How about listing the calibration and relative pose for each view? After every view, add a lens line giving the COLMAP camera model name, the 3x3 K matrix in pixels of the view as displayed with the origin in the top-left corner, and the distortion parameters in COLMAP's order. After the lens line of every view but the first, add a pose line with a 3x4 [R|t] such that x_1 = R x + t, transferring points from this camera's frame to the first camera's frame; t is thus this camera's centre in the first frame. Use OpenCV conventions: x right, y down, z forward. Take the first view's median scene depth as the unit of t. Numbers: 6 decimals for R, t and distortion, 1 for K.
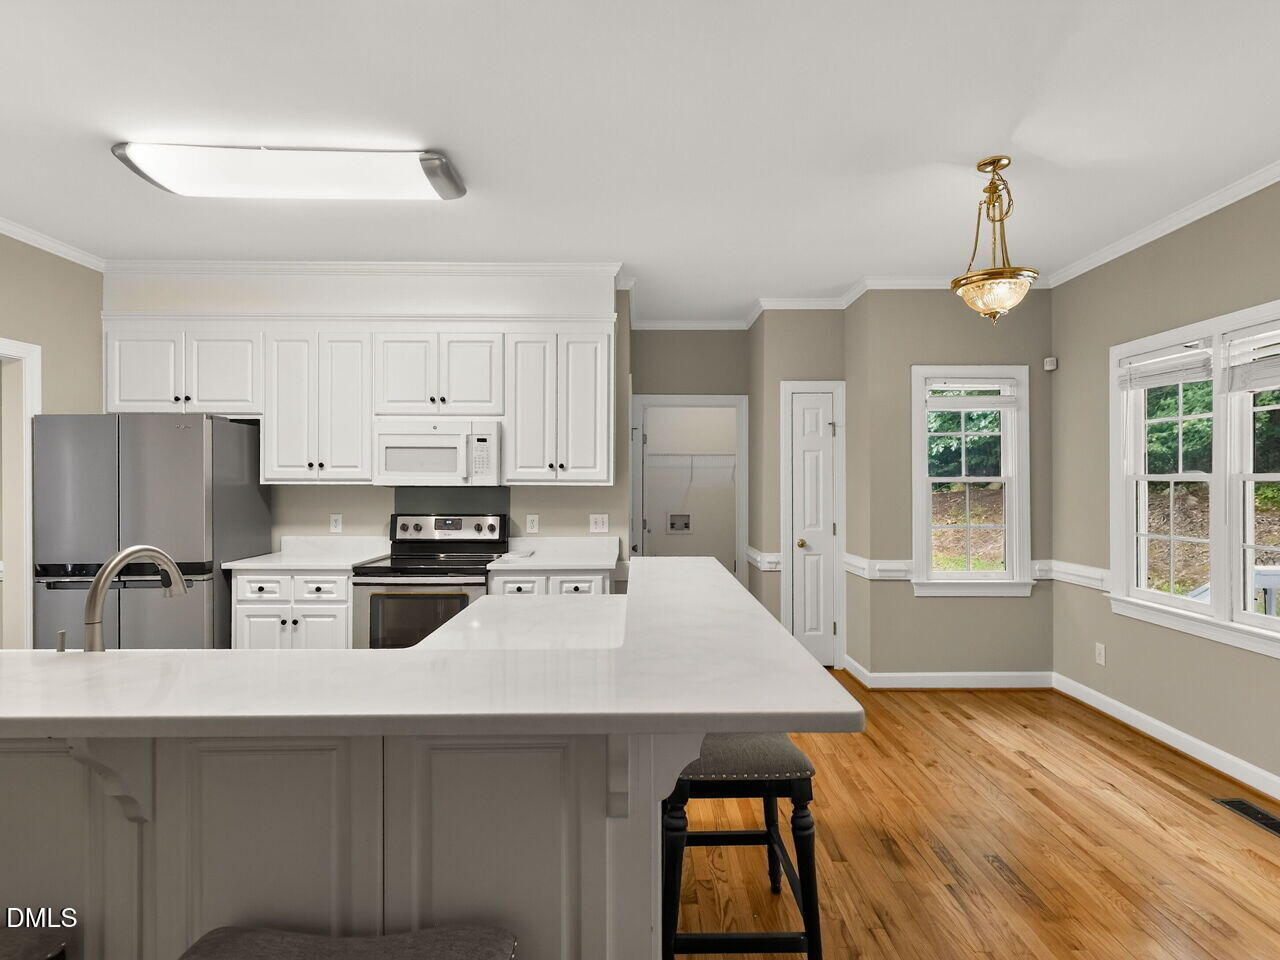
lens RADIAL K [[651.3, 0, 640.0], [0, 651.3, 480.0], [0, 0, 1]] dist [0.001388, 0.000469]
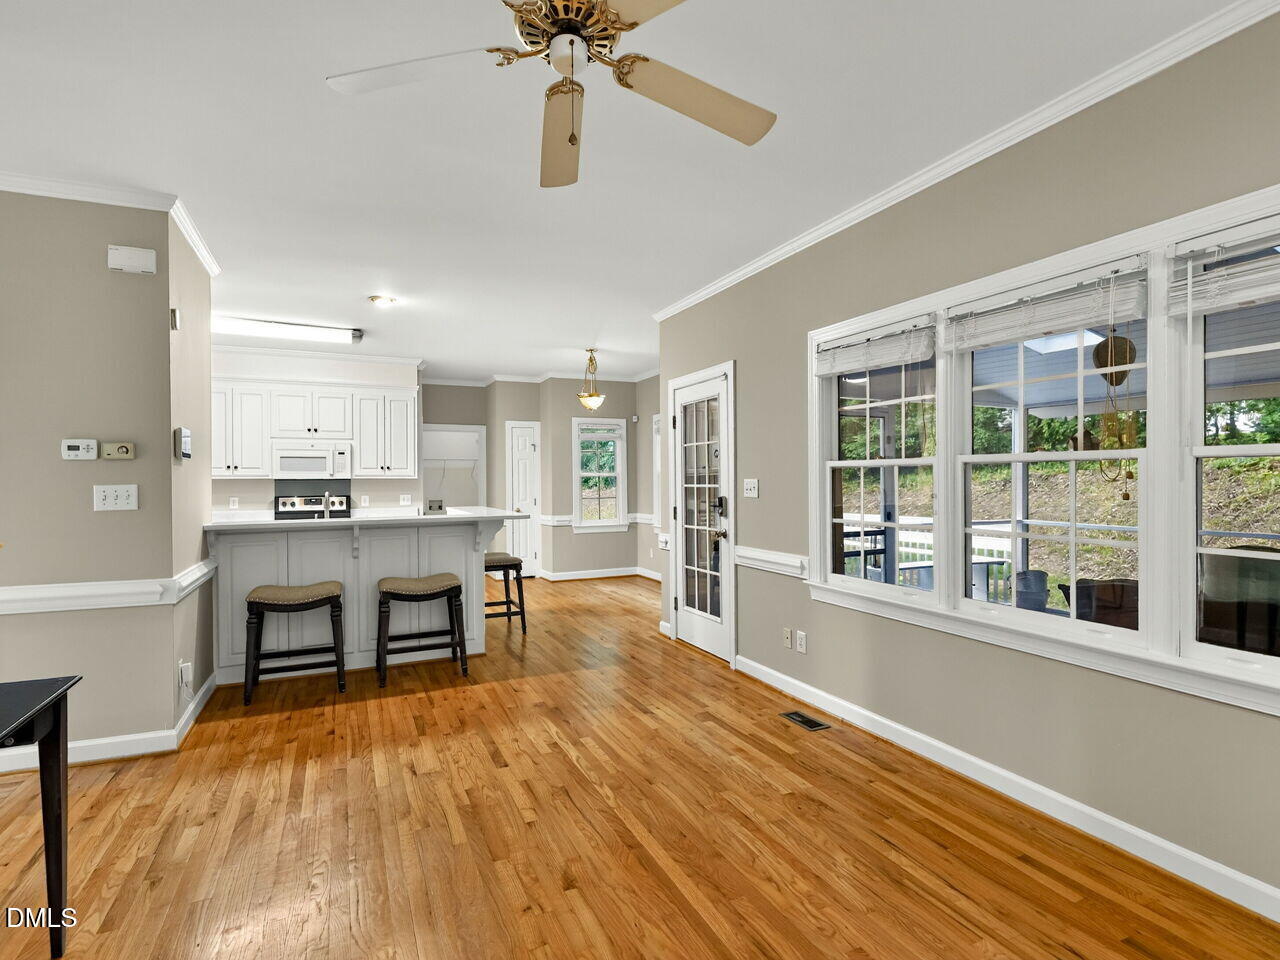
lens RADIAL K [[651.3, 0, 640.0], [0, 651.3, 480.0], [0, 0, 1]] dist [0.001388, 0.000469]
pose [[0.909473, -0.005904, 0.415721, -0.224679], [0.005111, 0.999982, 0.003022, 0.010291], [-0.415731, -0.000624, 0.909487, -0.908452]]
